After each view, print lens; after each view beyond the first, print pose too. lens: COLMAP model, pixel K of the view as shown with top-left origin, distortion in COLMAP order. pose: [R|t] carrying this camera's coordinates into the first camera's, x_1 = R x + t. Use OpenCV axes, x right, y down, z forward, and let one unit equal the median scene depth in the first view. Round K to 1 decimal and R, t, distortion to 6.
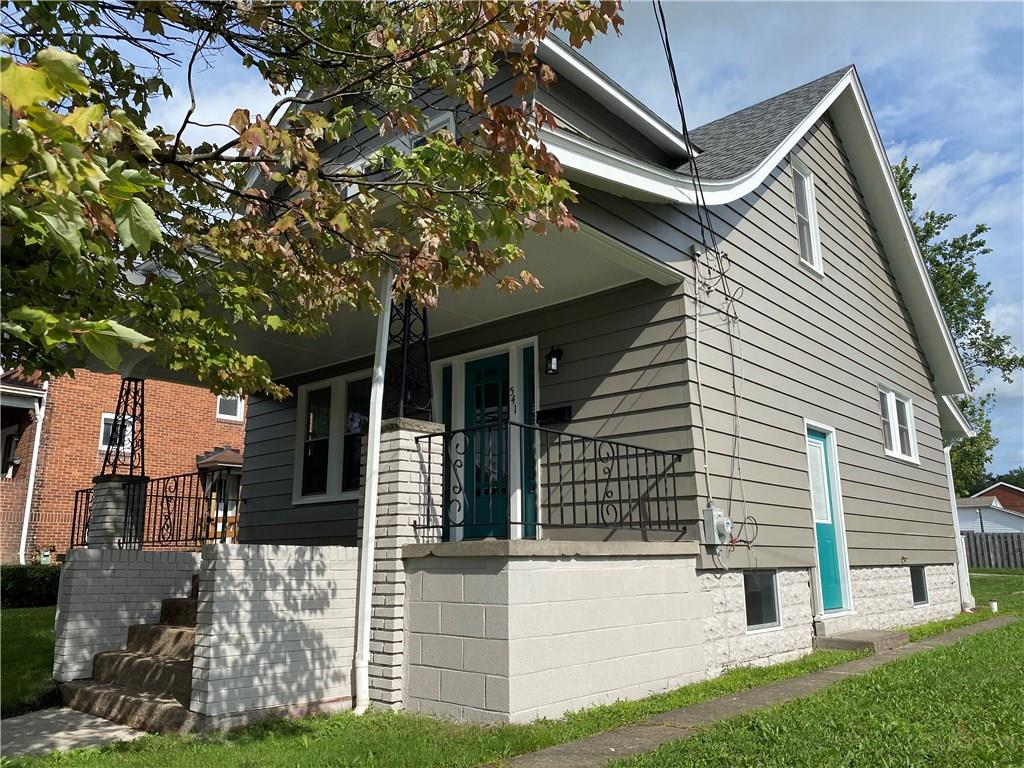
lens RADIAL K [[777.9, 0, 506.7], [0, 777.9, 392.8], [0, 0, 1]] dist [0.098569, -0.095275]
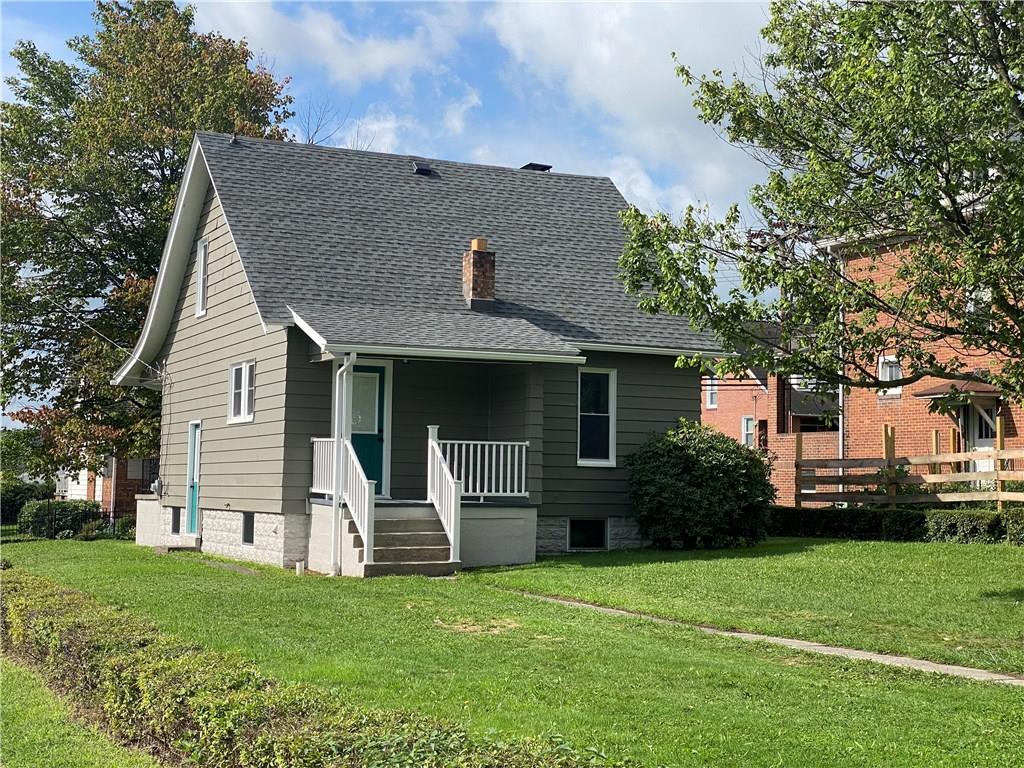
lens RADIAL K [[1552.4, 0, 512.0], [0, 1552.4, 384.0], [0, 0, 1]] dist [0.043071, 0.069632]
pose [[-0.391983, -0.057675, -0.918163, 2.579287], [0.180616, 0.973785, -0.138277, 0.441053], [0.902068, -0.220037, -0.371291, 2.346835]]
